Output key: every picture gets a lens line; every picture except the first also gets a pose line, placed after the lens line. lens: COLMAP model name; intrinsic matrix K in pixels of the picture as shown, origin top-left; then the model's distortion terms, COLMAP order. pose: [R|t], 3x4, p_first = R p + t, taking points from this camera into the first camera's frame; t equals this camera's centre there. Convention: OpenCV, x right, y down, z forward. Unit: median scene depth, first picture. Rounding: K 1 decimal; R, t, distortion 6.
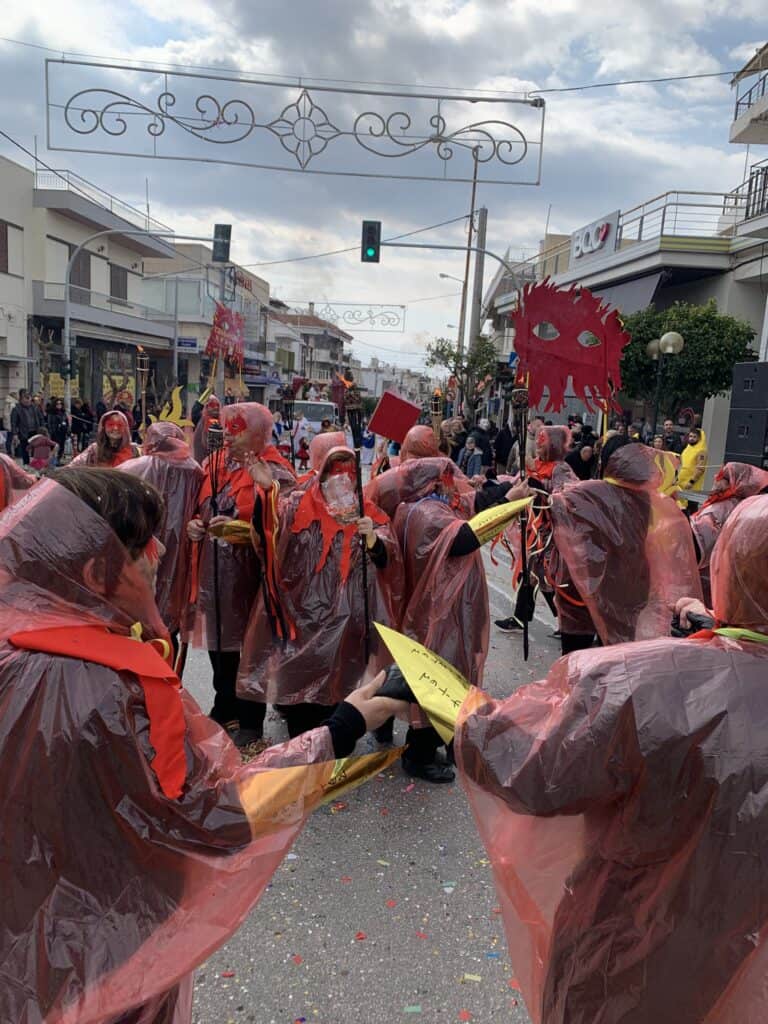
lens RADIAL K [[782.8, 0, 384.0], [0, 782.8, 512.0], [0, 0, 1]] dist [0.046327, -0.002682]
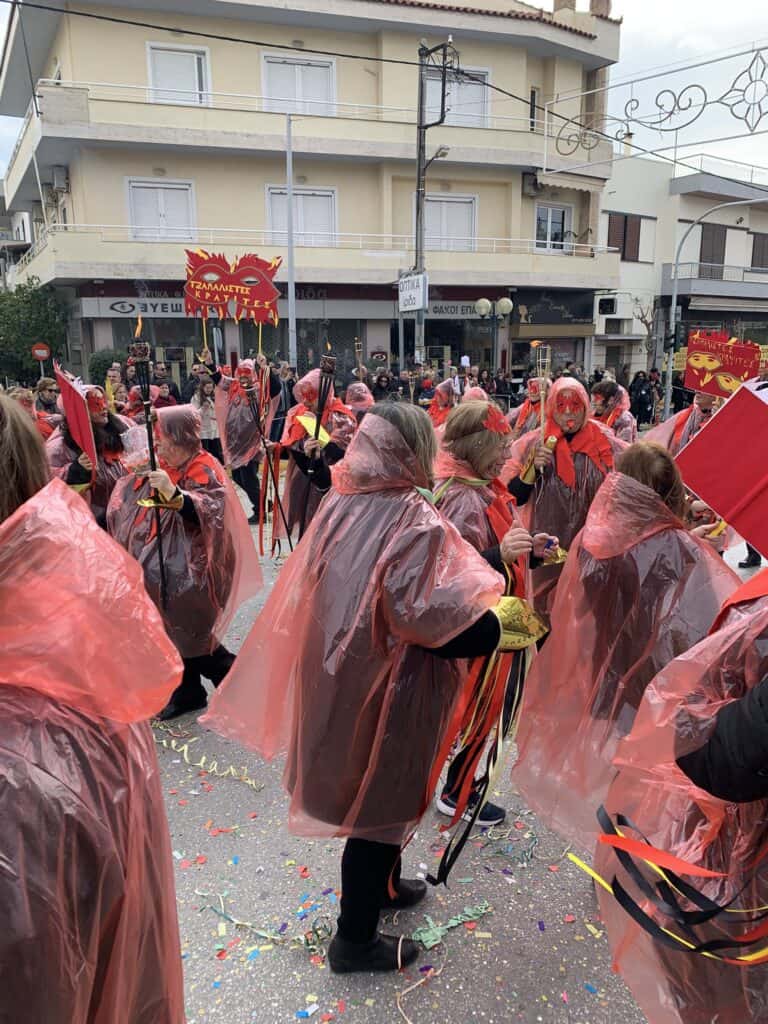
lens RADIAL K [[776.9, 0, 381.5], [0, 776.9, 524.1], [0, 0, 1]] dist [-0.000227, -0.006393]
pose [[0.651255, 0.102464, -0.751910, 0.129847], [-0.063849, 0.994728, 0.080252, 0.005249], [0.756168, -0.004255, 0.654364, -0.003242]]
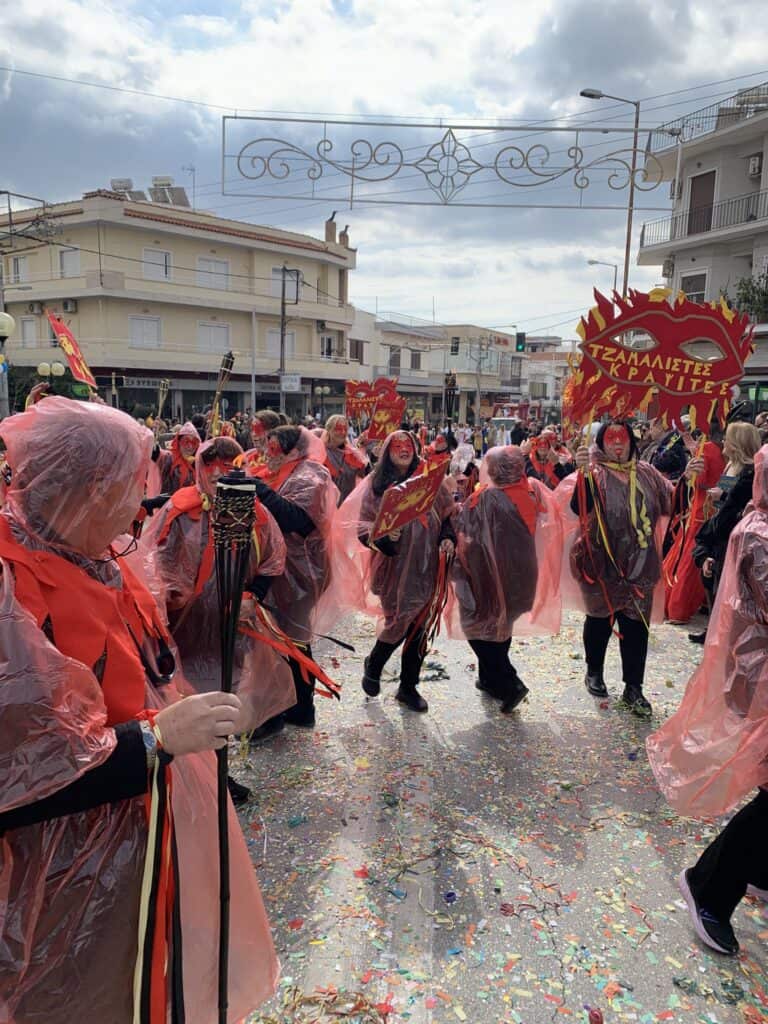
lens RADIAL K [[763.6, 0, 393.9], [0, 763.6, 507.2], [0, 0, 1]] dist [0.060051, -0.077003]
pose [[0.925571, 0.004508, -0.378548, 0.309907], [-0.016478, 0.999461, -0.028388, 0.112529], [0.378216, 0.032513, 0.925146, -0.693670]]
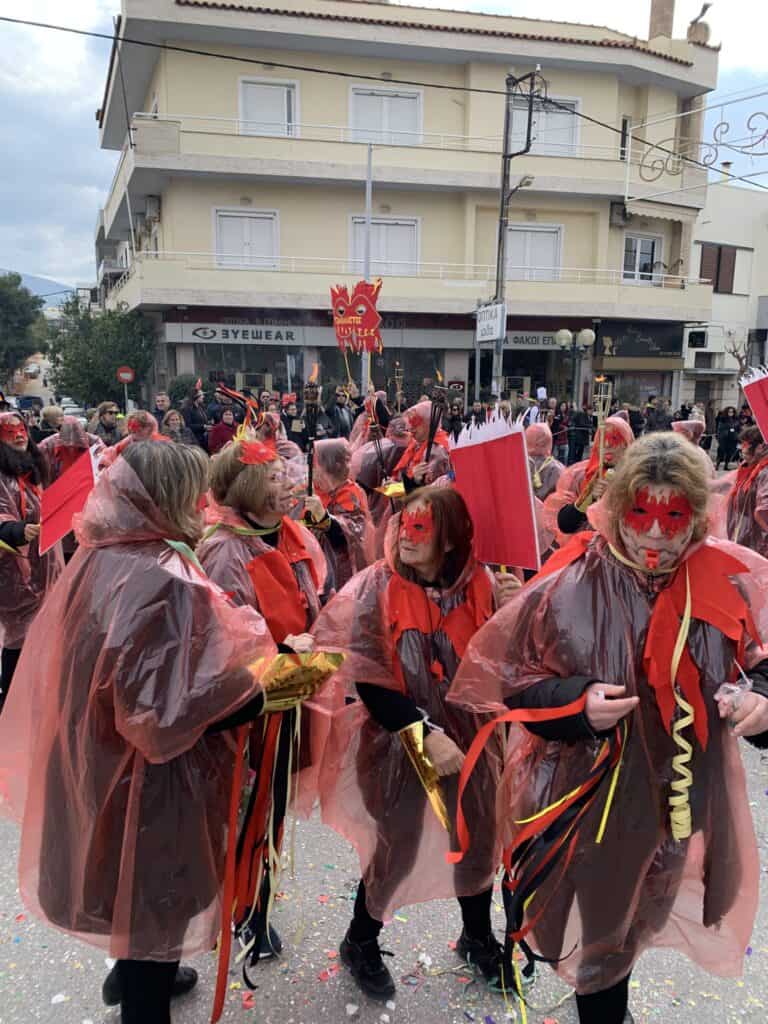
lens RADIAL K [[773.0, 0, 394.4], [0, 773.0, 526.2], [0, 0, 1]] dist [0.002190, -0.006443]
pose [[0.575855, 0.101698, -0.811202, 0.124772], [-0.096189, 0.993769, 0.056303, 0.001337], [0.811874, 0.045606, 0.582049, 0.015566]]
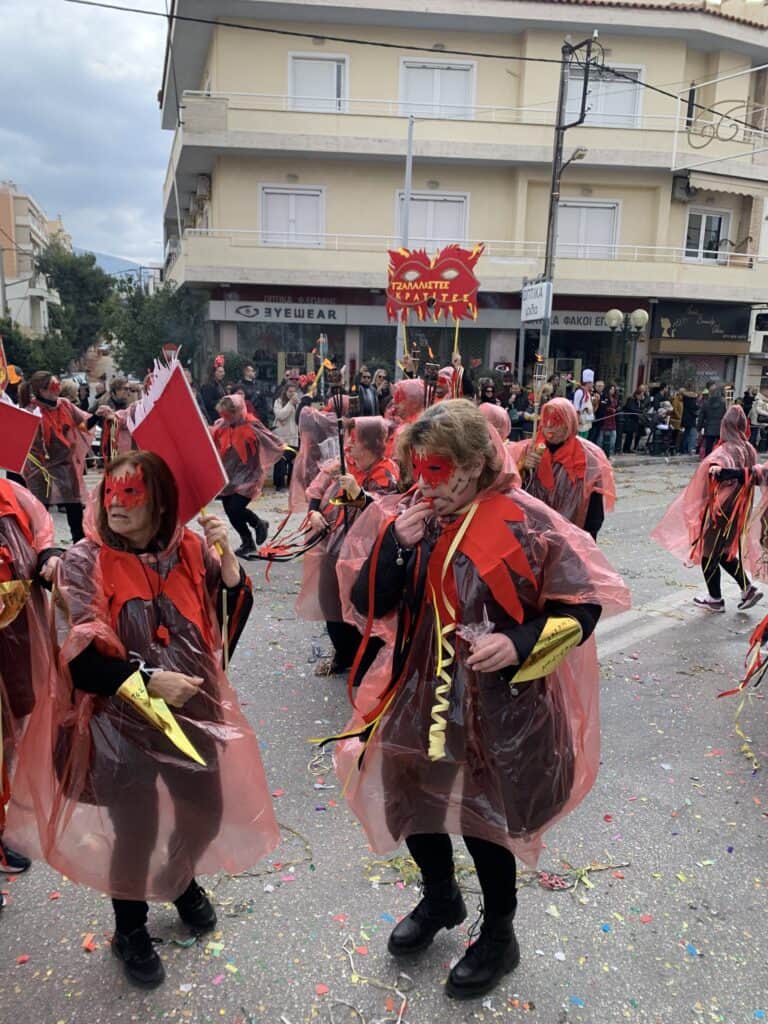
lens RADIAL K [[775.7, 0, 376.6], [0, 775.7, 512.9], [0, 0, 1]] dist [-0.004409, -0.000646]
pose [[0.488673, 0.124609, -0.863523, 0.124656], [-0.122058, 0.989779, 0.073755, -0.001794], [0.863887, 0.069358, 0.498888, 0.038837]]
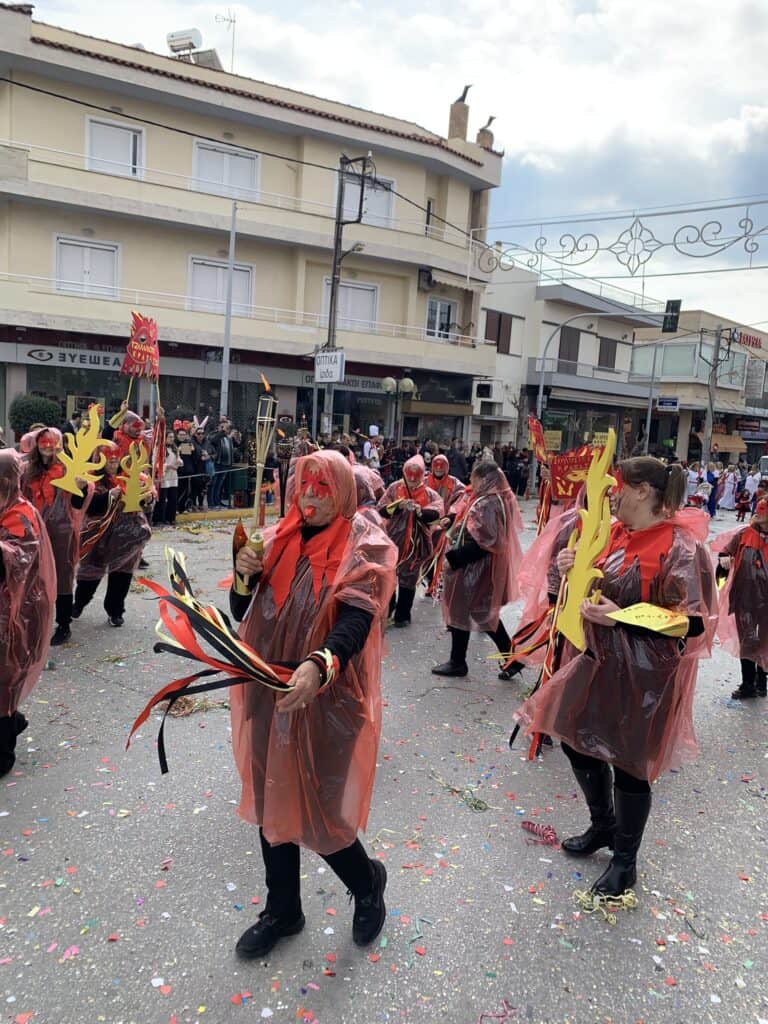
lens RADIAL K [[779.5, 0, 390.2], [0, 779.5, 509.6], [0, 0, 1]] dist [0.077305, -0.226777]
pose [[0.790178, 0.062089, -0.609724, 0.134531], [-0.107256, 0.993512, -0.037828, 0.015927], [0.603420, 0.095287, 0.791710, -0.081591]]
